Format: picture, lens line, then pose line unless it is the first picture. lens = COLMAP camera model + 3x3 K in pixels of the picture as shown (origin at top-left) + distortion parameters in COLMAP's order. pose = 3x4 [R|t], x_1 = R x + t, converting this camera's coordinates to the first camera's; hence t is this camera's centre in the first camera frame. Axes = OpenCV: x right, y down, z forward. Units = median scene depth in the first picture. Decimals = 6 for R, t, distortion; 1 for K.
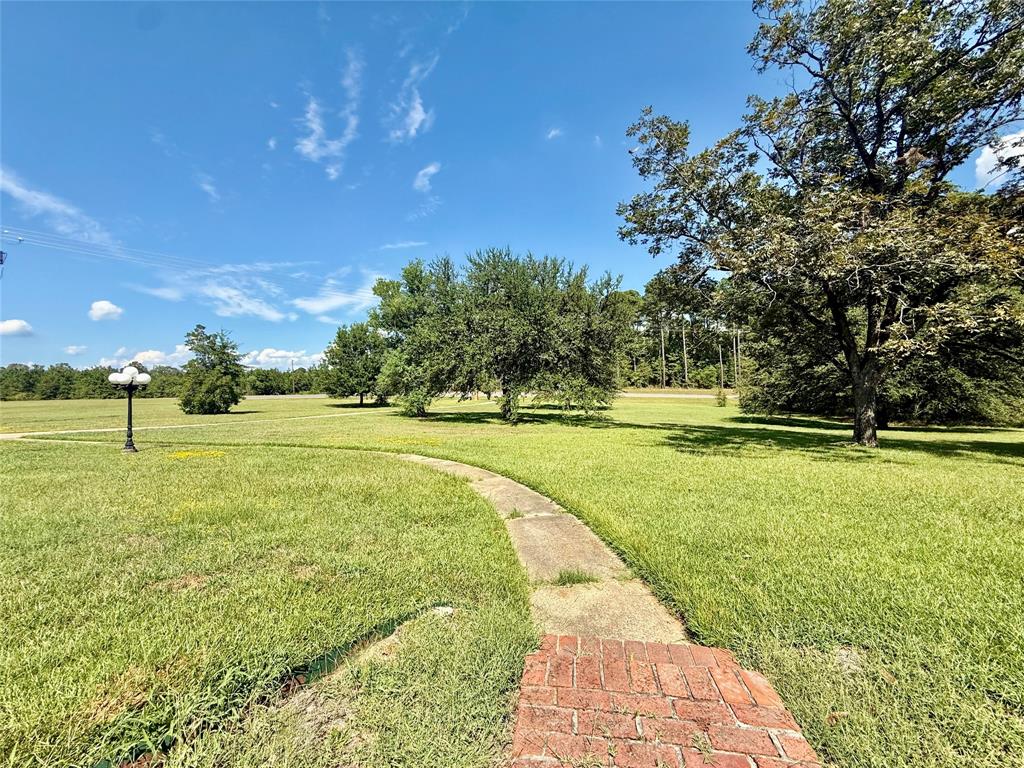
lens RADIAL K [[409.7, 0, 511.7], [0, 409.7, 382.8], [0, 0, 1]] dist [0.001003, 0.000274]
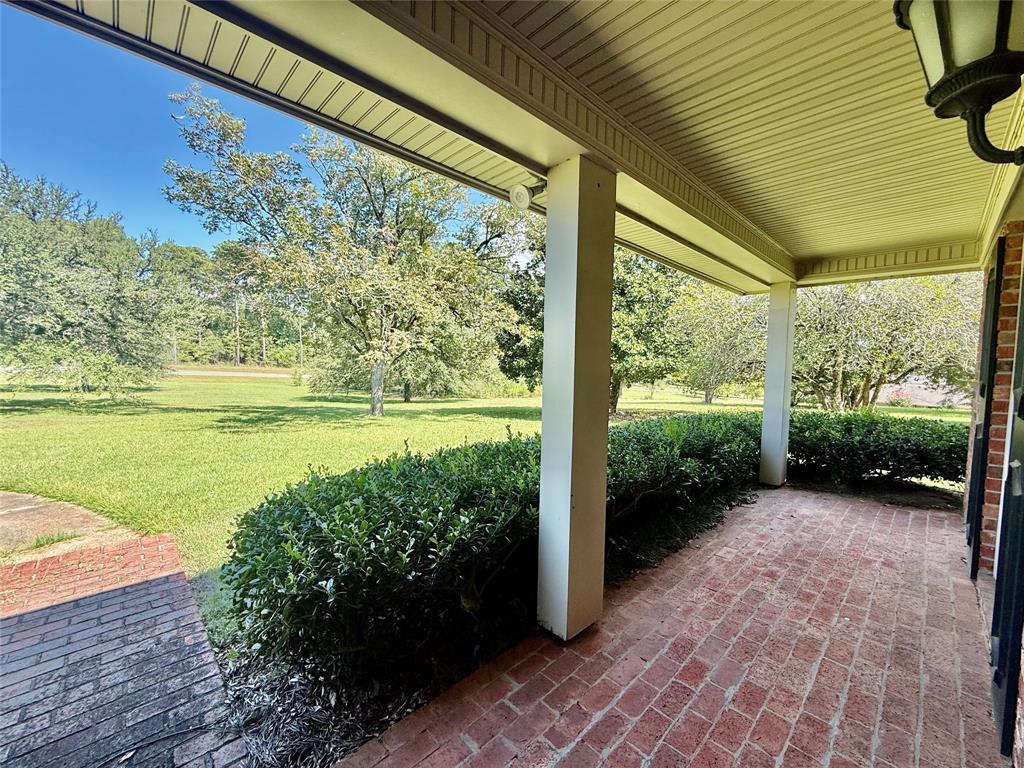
lens RADIAL K [[409.7, 0, 512.0], [0, 409.7, 379.1], [0, 0, 1]] dist [0.001003, 0.000274]
pose [[0.592546, 0.004892, 0.805522, -0.004111], [-0.040857, 0.998877, 0.023989, -0.013471], [-0.804500, -0.047125, 0.592081, -0.109023]]
